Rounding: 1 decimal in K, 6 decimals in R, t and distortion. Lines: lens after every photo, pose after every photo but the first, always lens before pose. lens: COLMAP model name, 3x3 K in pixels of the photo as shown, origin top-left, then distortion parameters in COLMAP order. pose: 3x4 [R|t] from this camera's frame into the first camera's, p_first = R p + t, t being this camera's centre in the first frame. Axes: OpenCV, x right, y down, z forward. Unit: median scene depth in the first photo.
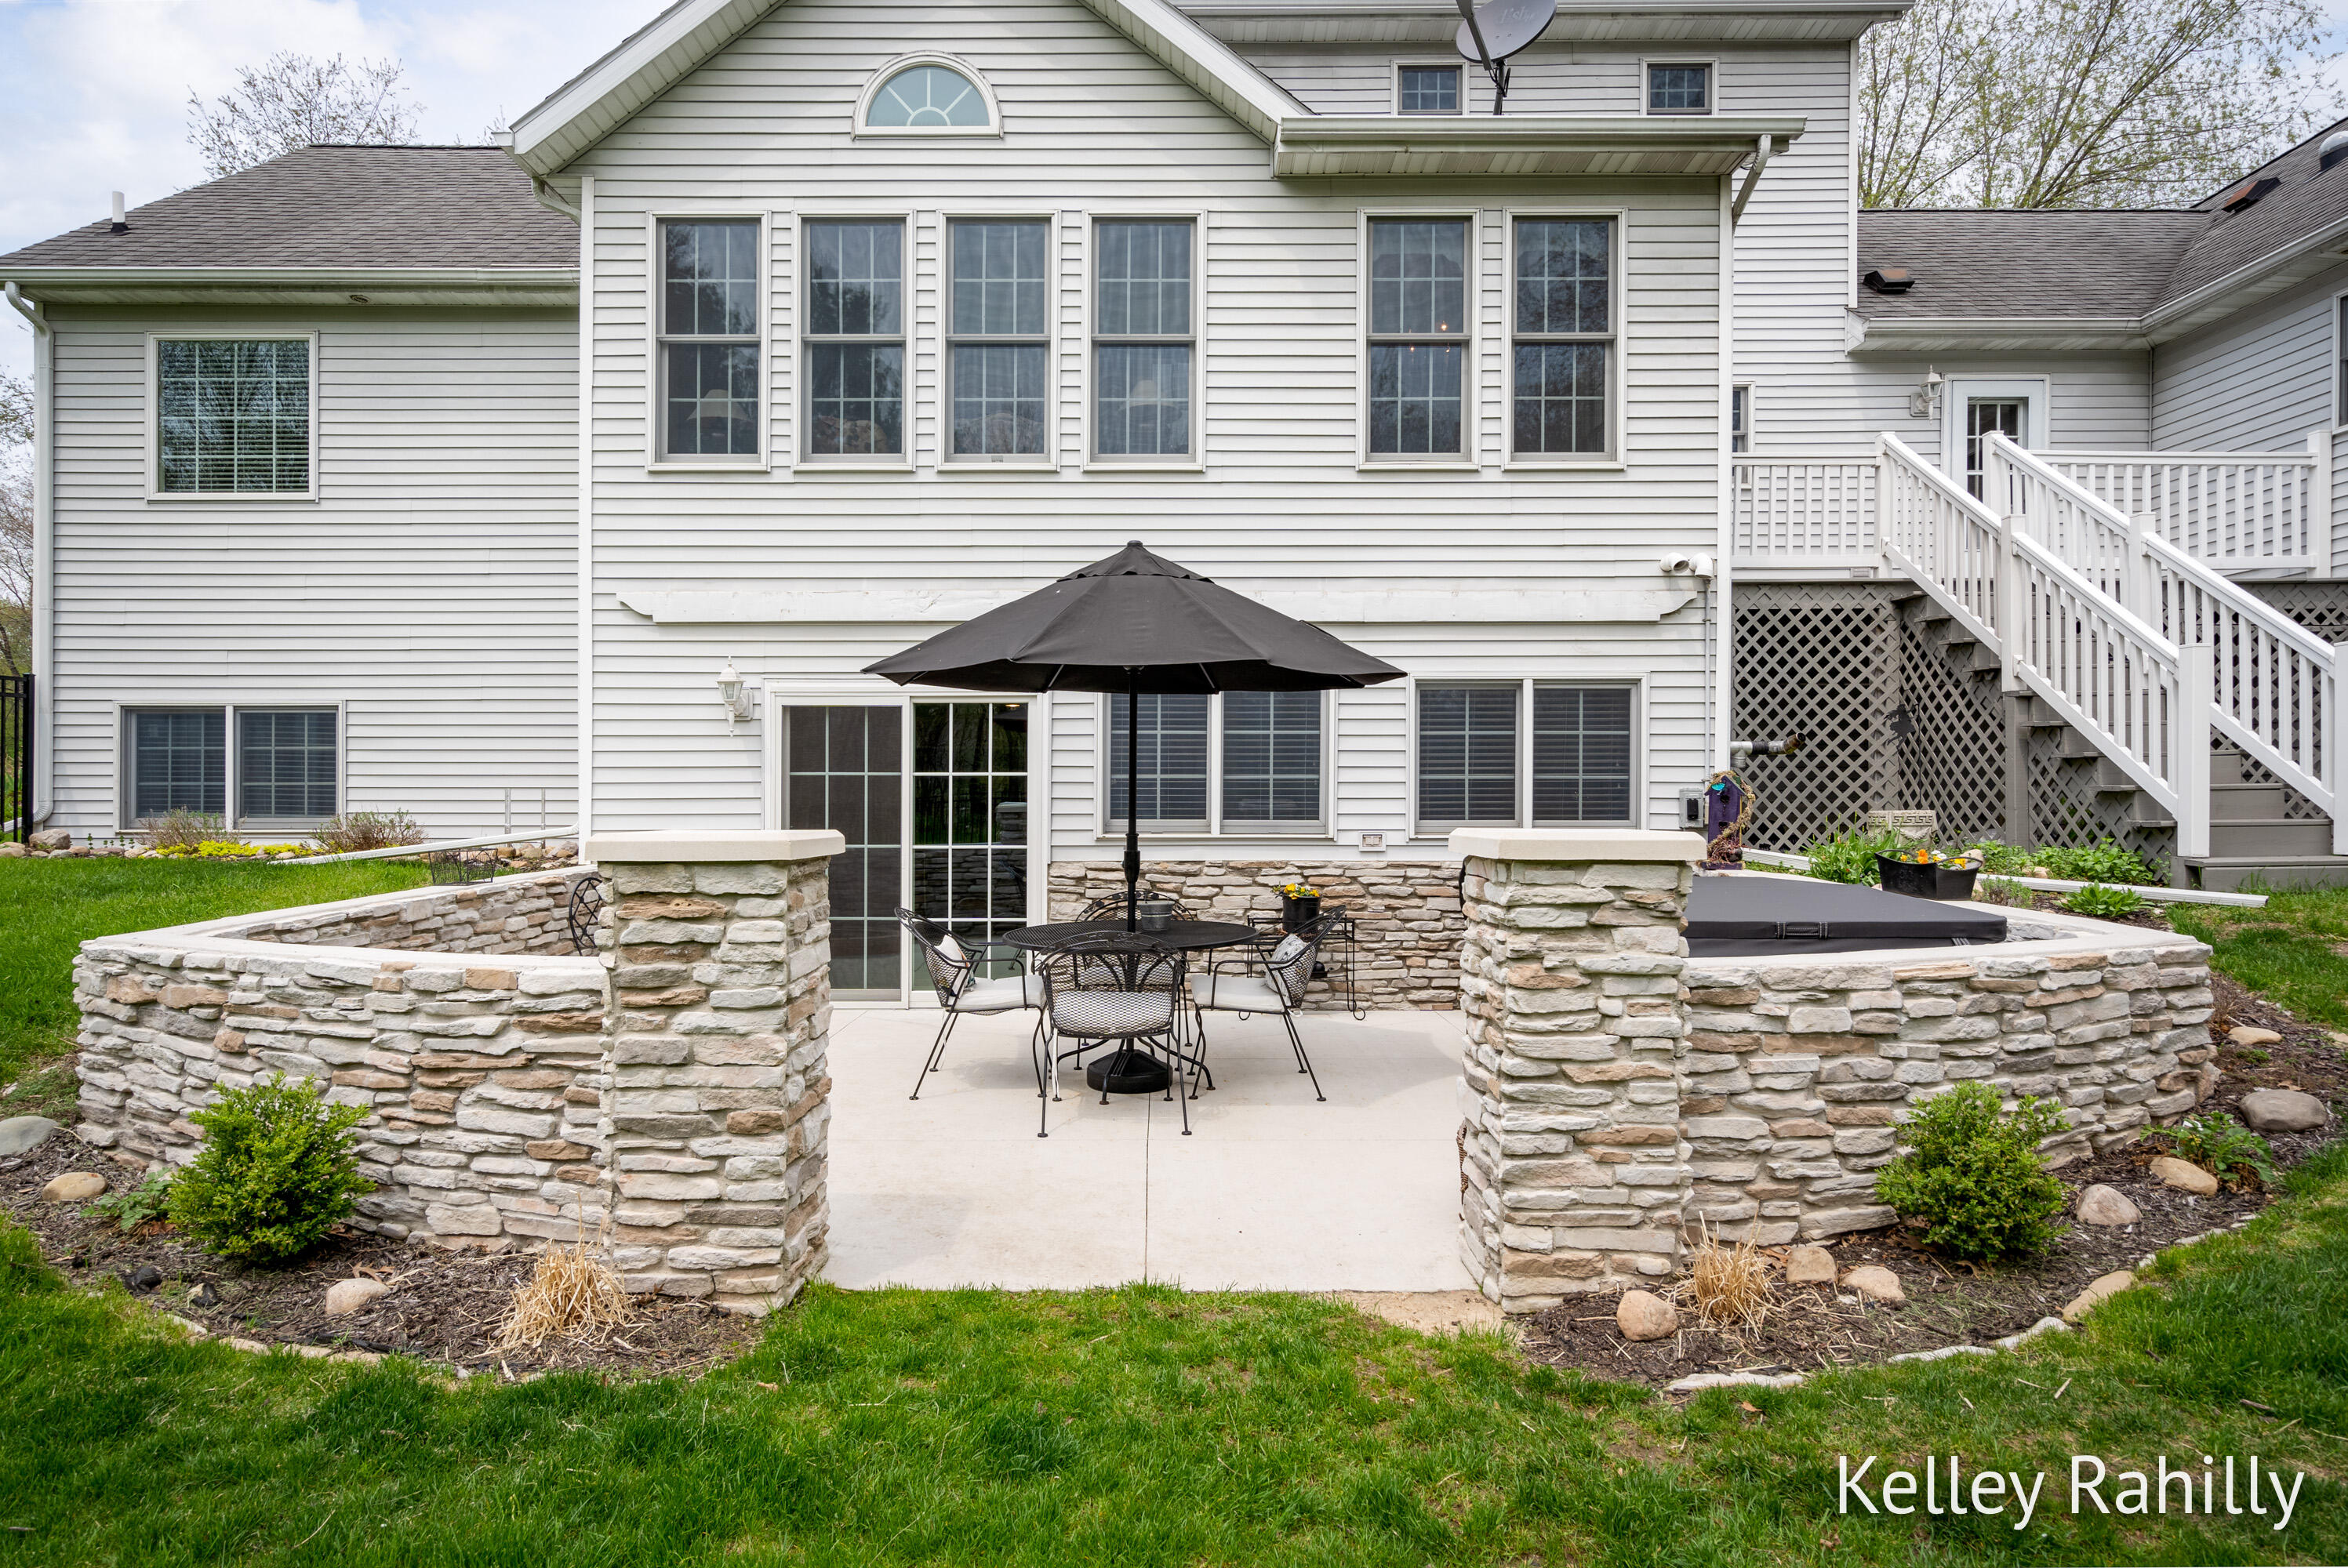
lens RADIAL K [[1212.8, 0, 1174.2], [0, 1212.8, 763.6], [0, 0, 1]] dist [0.010763, -0.000804]
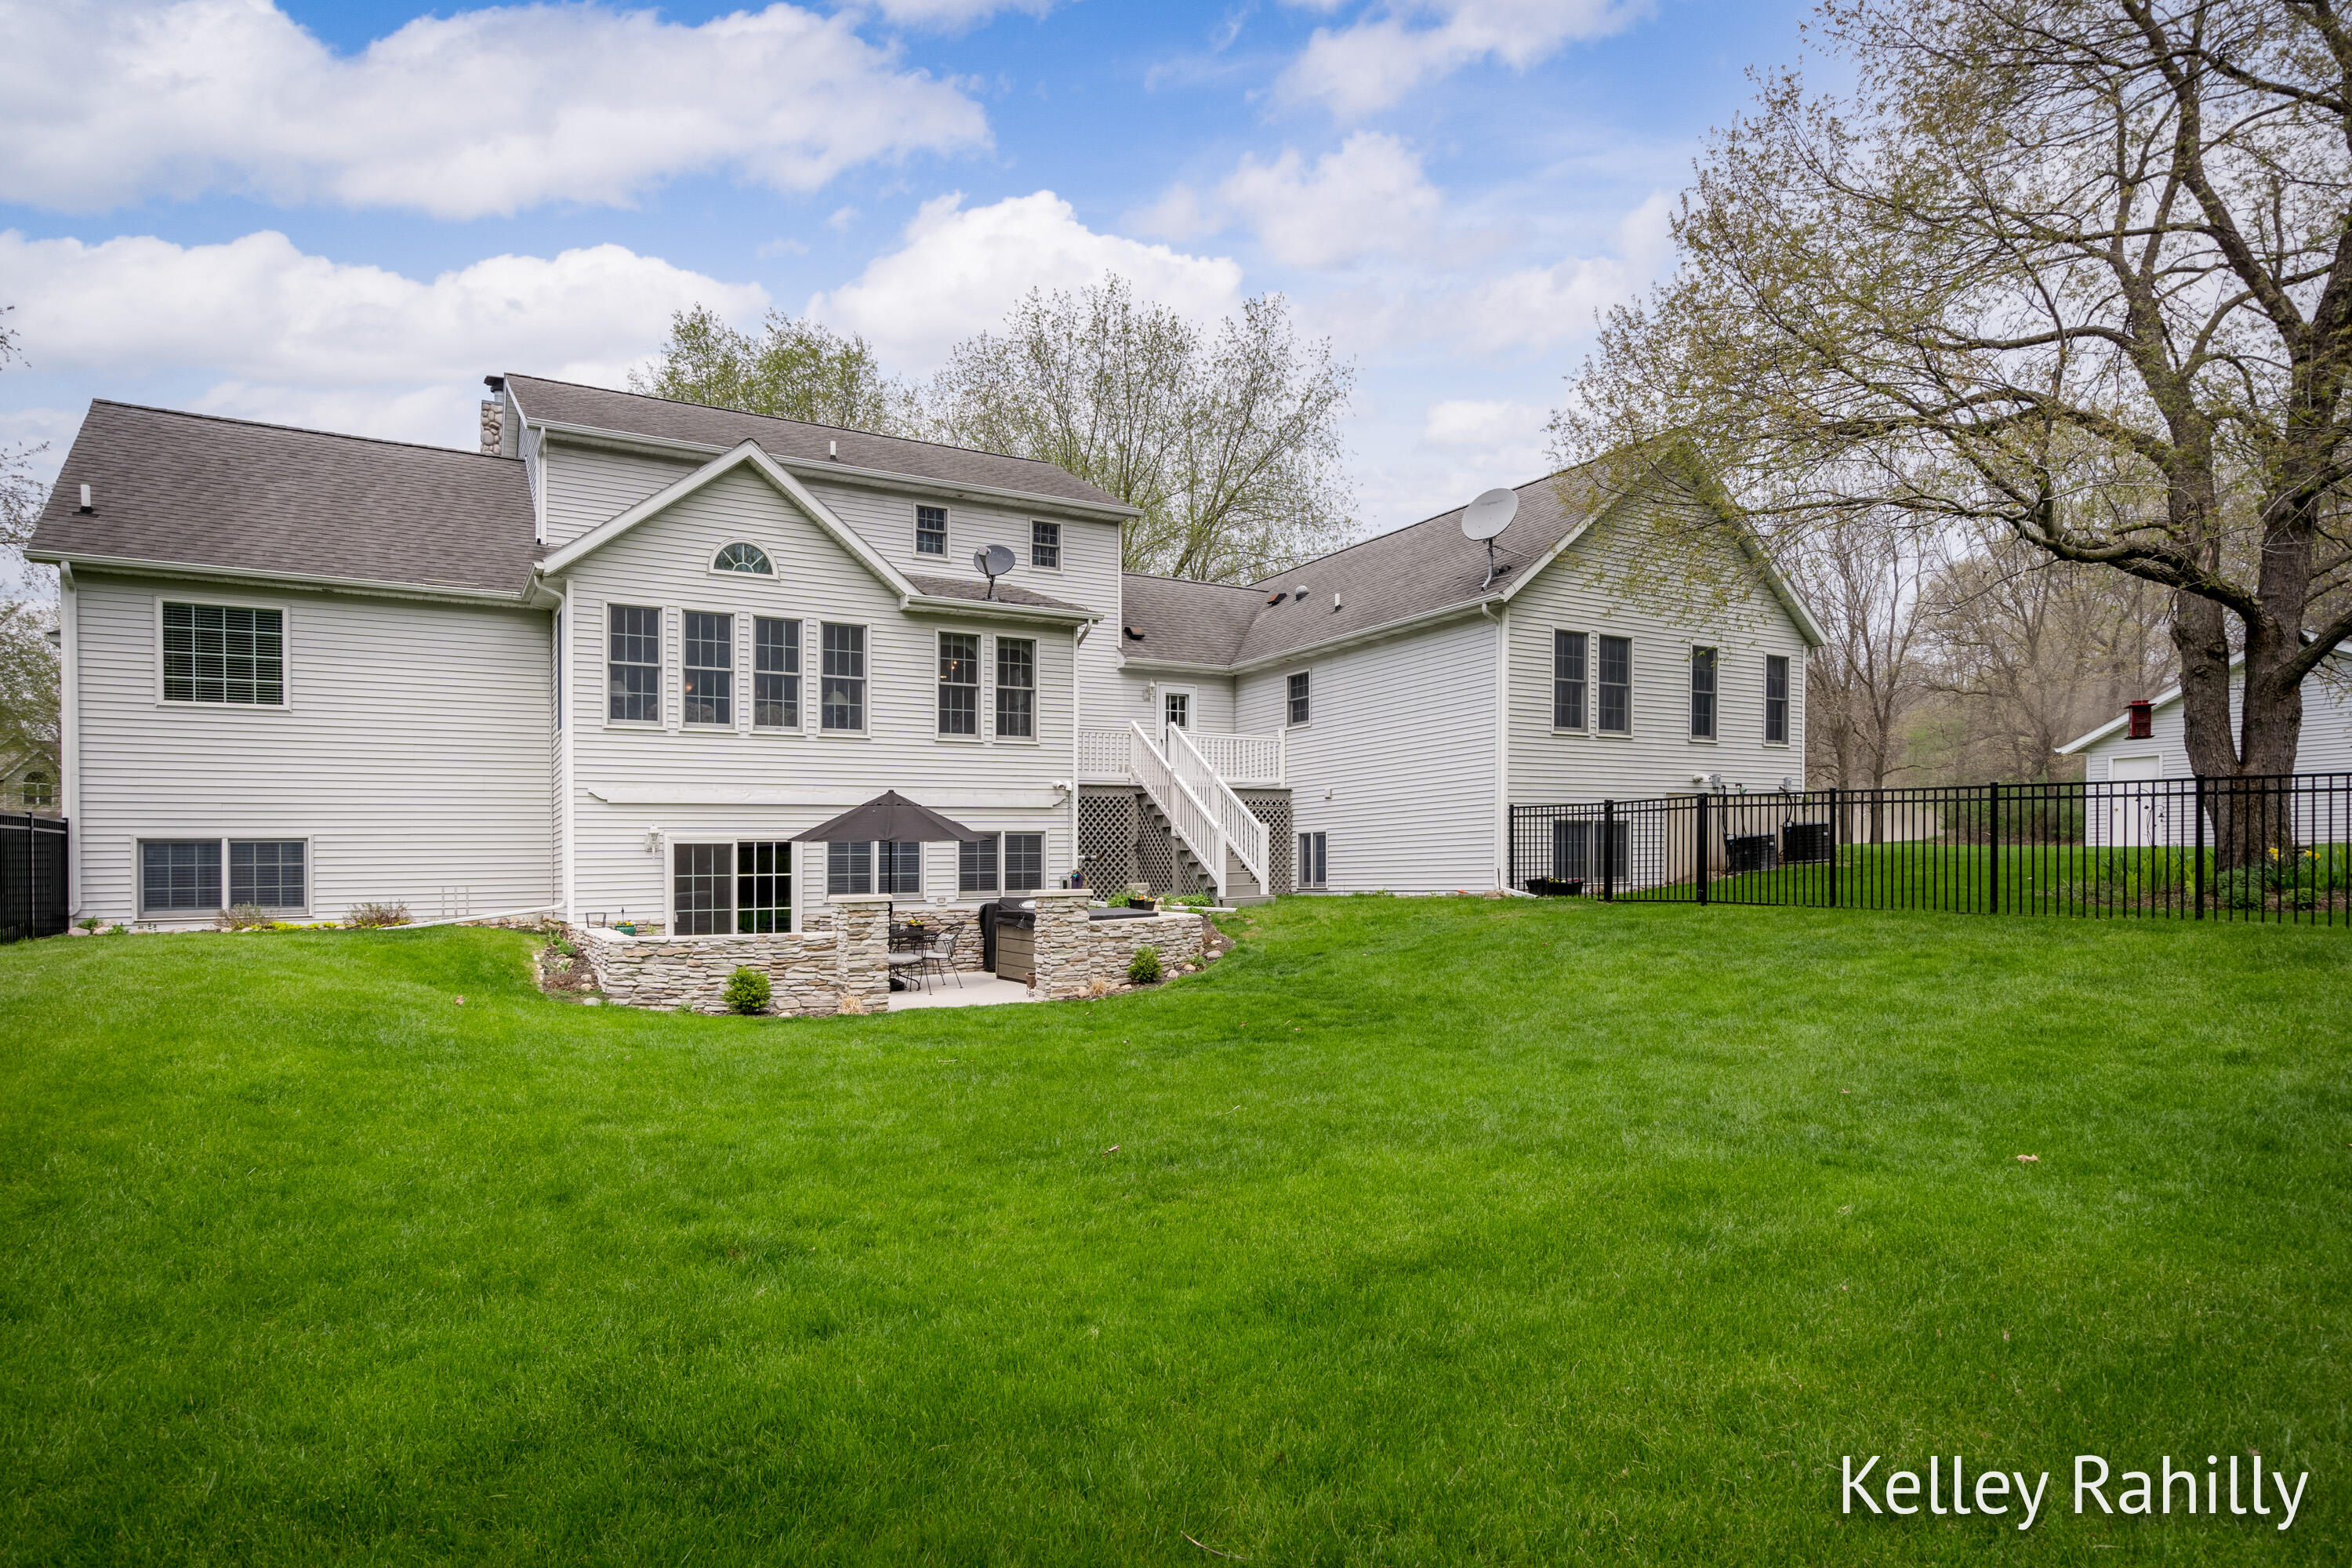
lens RADIAL K [[1256.3, 0, 1175.8], [0, 1256.3, 790.1], [0, 0, 1]] dist [0.002357, 0.000513]
pose [[0.849848, 0.018833, 0.526692, -0.715820], [0.003330, 0.999149, -0.041100, -0.047258], [-0.527018, 0.036683, 0.849062, -1.267734]]
